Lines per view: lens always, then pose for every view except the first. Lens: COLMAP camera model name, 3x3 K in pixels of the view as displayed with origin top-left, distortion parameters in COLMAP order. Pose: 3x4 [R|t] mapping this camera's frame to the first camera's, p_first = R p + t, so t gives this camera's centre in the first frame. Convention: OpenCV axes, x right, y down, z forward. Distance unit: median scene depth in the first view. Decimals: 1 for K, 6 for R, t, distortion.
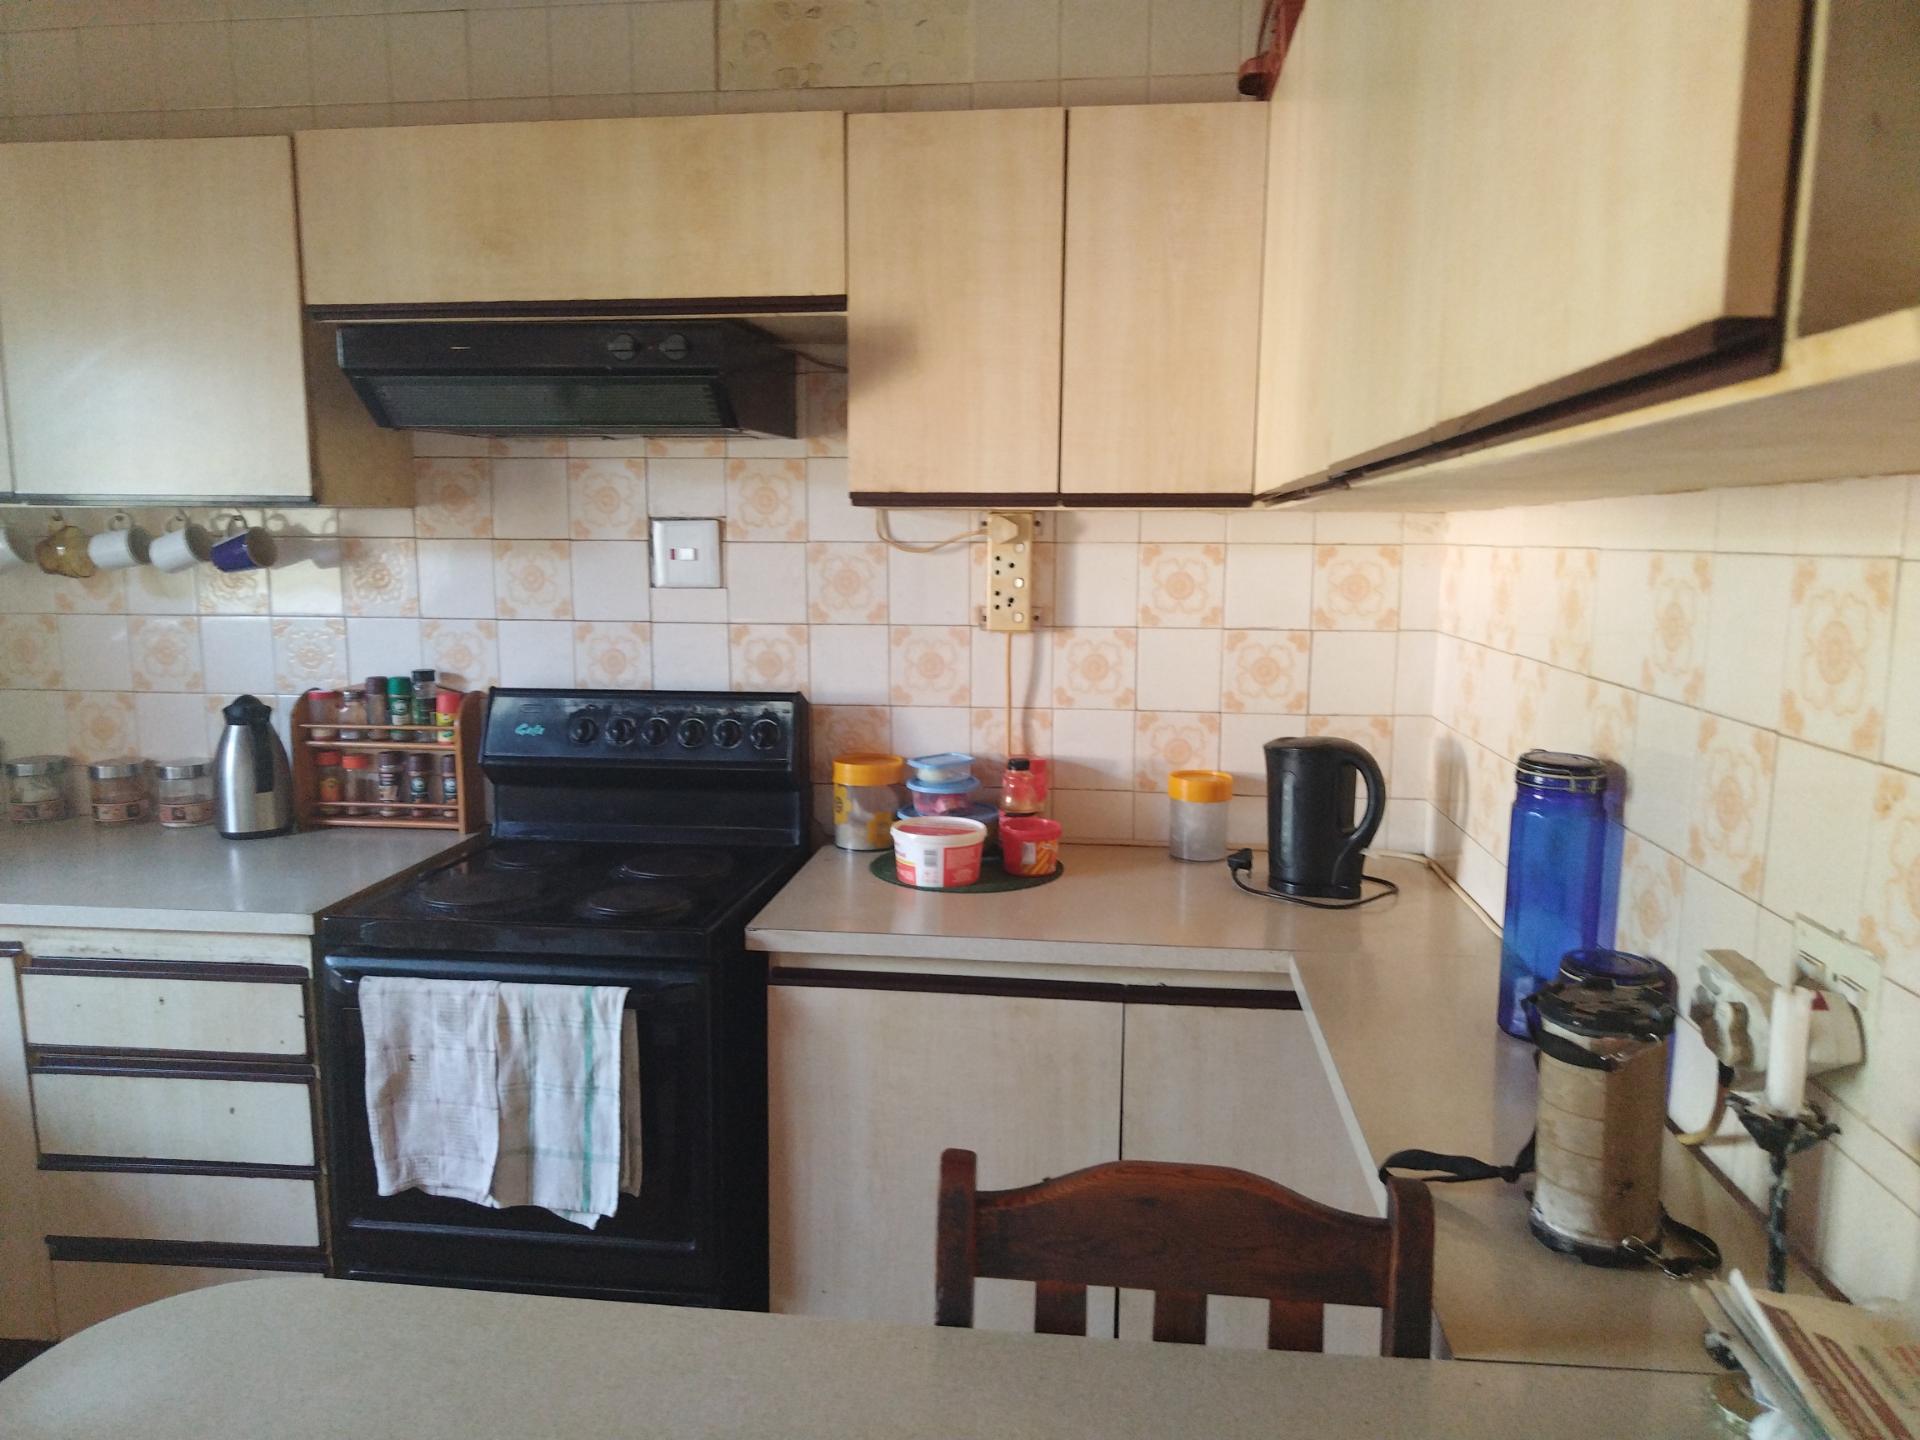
lens RADIAL K [[1310.3, 0, 1001.6], [0, 1310.3, 728.2], [0, 0, 1]] dist [0.004959, -0.003513]
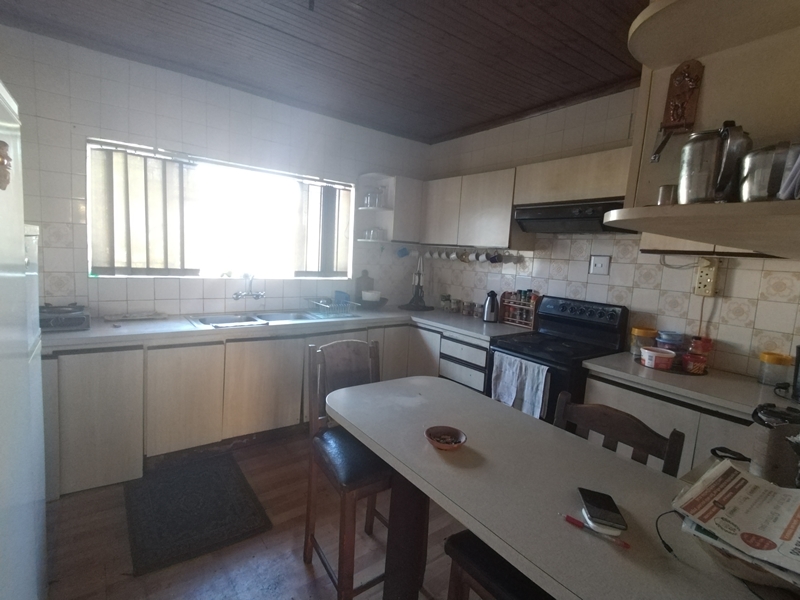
lens RADIAL K [[392.0, 0, 408.8], [0, 392.0, 297.2], [0, 0, 1]] dist [0.048002, -0.038291]
pose [[0.685586, 0.117360, -0.718469, 0.204548], [-0.156776, 0.987565, 0.011715, 0.026978], [0.710910, 0.104608, 0.695460, -0.143386]]
